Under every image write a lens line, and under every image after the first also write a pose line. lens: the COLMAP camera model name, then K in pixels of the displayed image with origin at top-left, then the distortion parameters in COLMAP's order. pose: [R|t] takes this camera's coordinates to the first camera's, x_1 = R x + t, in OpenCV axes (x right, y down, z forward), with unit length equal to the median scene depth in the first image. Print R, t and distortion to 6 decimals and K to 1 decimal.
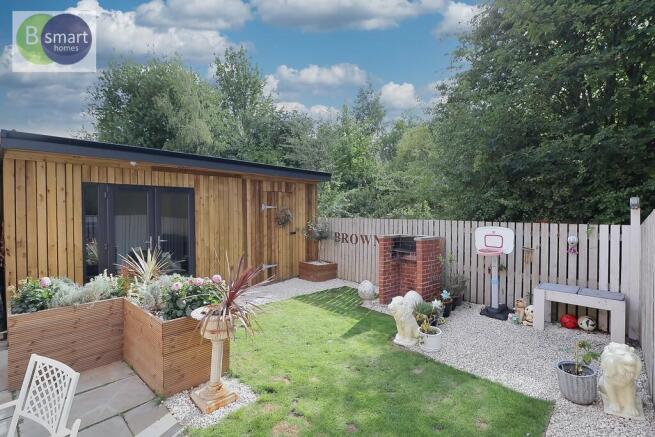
lens RADIAL K [[306.1, 0, 326.7], [0, 306.1, 218.5], [0, 0, 1]] dist [-0.004234, -0.001057]
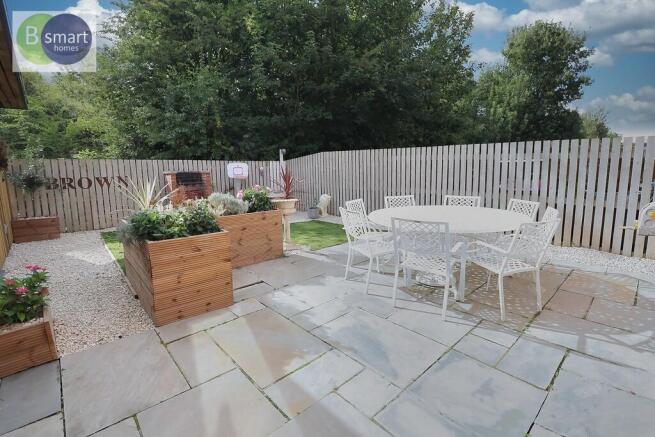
lens RADIAL K [[306.1, 0, 329.3], [0, 306.1, 214.2], [0, 0, 1]] dist [-0.004234, -0.001057]
pose [[0.074980, -0.148213, 0.986109, -0.755092], [0.033430, 0.988710, 0.146062, 0.052083], [-0.996625, 0.022014, 0.079088, 0.235888]]
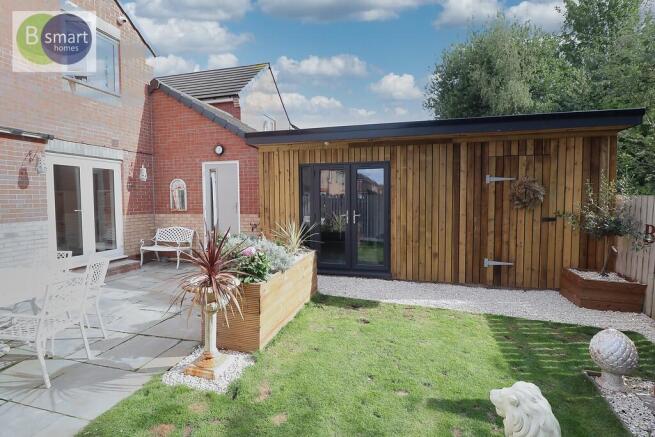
lens RADIAL K [[306.1, 0, 325.5], [0, 306.1, 212.8], [0, 0, 1]] dist [-0.004234, -0.001057]
pose [[0.464548, 0.053543, -0.883928, 0.254460], [-0.015624, 0.998511, 0.052273, 0.009236], [0.885410, -0.010473, 0.464693, 0.332134]]
